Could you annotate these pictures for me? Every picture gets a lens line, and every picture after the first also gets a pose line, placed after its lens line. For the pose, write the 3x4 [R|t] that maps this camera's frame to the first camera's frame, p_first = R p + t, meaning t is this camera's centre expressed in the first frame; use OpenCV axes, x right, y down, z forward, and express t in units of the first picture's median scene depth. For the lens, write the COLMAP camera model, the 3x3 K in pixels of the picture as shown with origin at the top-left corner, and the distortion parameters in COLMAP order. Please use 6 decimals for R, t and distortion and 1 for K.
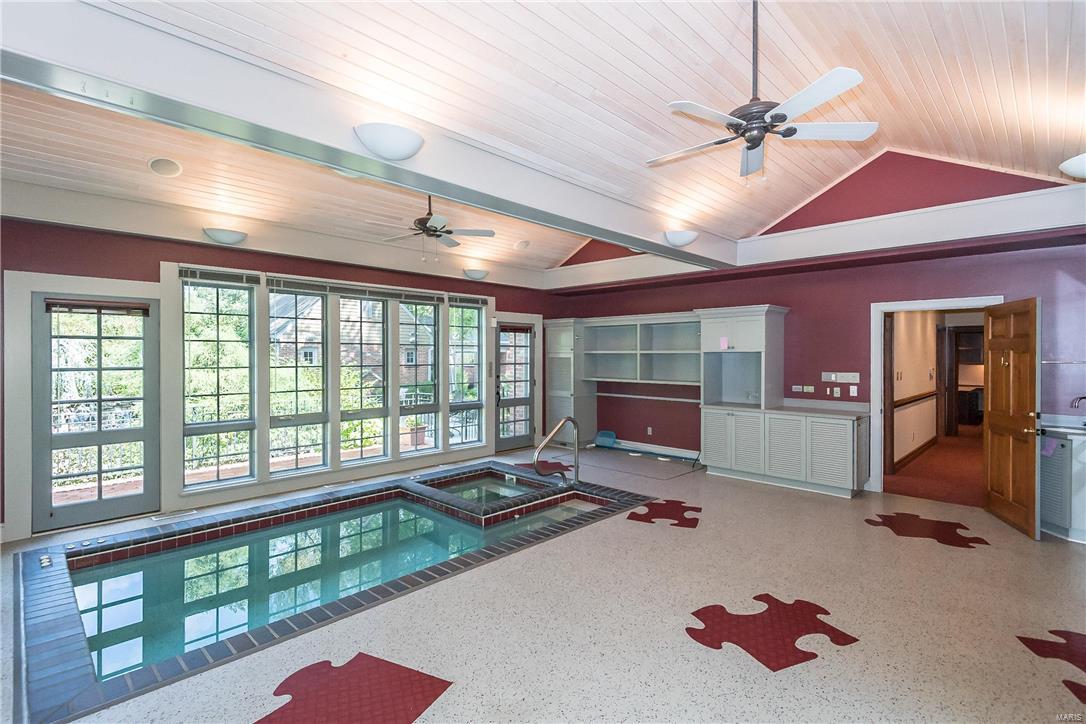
lens RADIAL K [[513.6, 0, 544.0], [0, 513.6, 356.2], [0, 0, 1]] dist [0.021207, -0.000885]
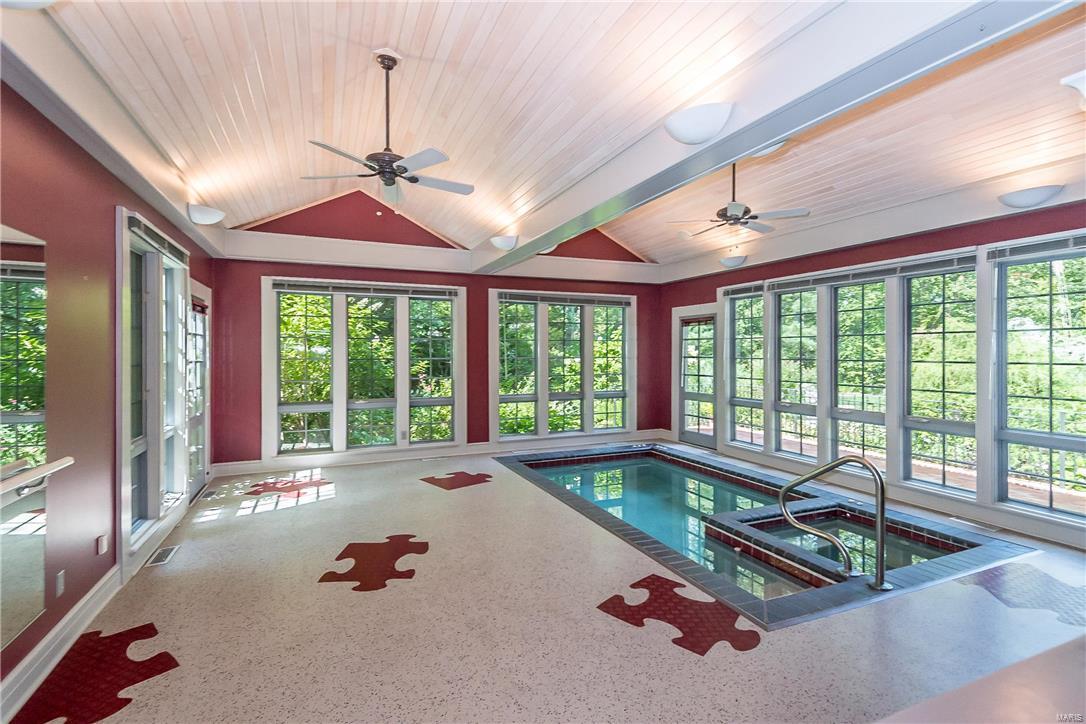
lens RADIAL K [[513.6, 0, 544.4], [0, 513.6, 355.0], [0, 0, 1]] dist [0.021207, -0.000885]
pose [[-0.381150, 0.004773, -0.924501, 0.917686], [-0.009065, 0.999919, 0.008900, 0.006578], [0.924469, 0.011773, -0.381076, 1.176635]]
